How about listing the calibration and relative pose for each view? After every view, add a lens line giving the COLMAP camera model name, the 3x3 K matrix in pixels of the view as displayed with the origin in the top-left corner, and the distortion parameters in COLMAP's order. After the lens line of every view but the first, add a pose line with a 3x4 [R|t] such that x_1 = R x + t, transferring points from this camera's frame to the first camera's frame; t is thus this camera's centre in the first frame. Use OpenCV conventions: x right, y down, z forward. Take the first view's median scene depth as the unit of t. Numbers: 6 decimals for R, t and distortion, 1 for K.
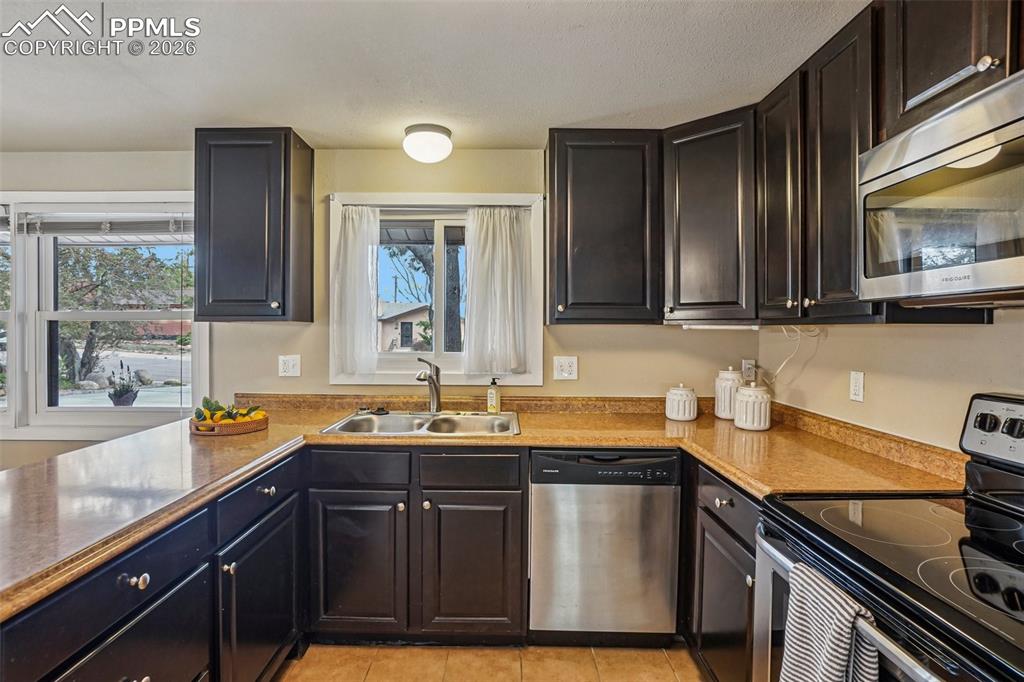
lens RADIAL K [[507.4, 0, 501.6], [0, 507.4, 331.5], [0, 0, 1]] dist [-0.040008, 0.018009]
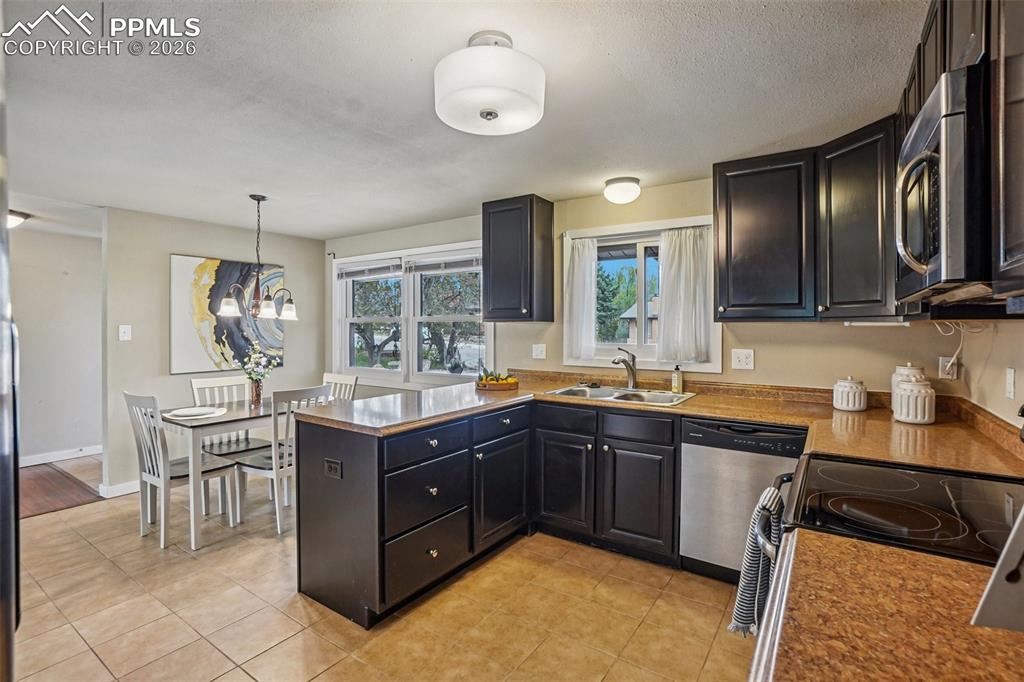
lens RADIAL K [[507.4, 0, 500.2], [0, 507.4, 325.2], [0, 0, 1]] dist [-0.040008, 0.018009]
pose [[0.816360, -0.003124, -0.577535, 0.356211], [-0.002387, 0.999959, -0.008783, 0.005055], [0.577538, 0.008549, 0.816319, -0.287850]]
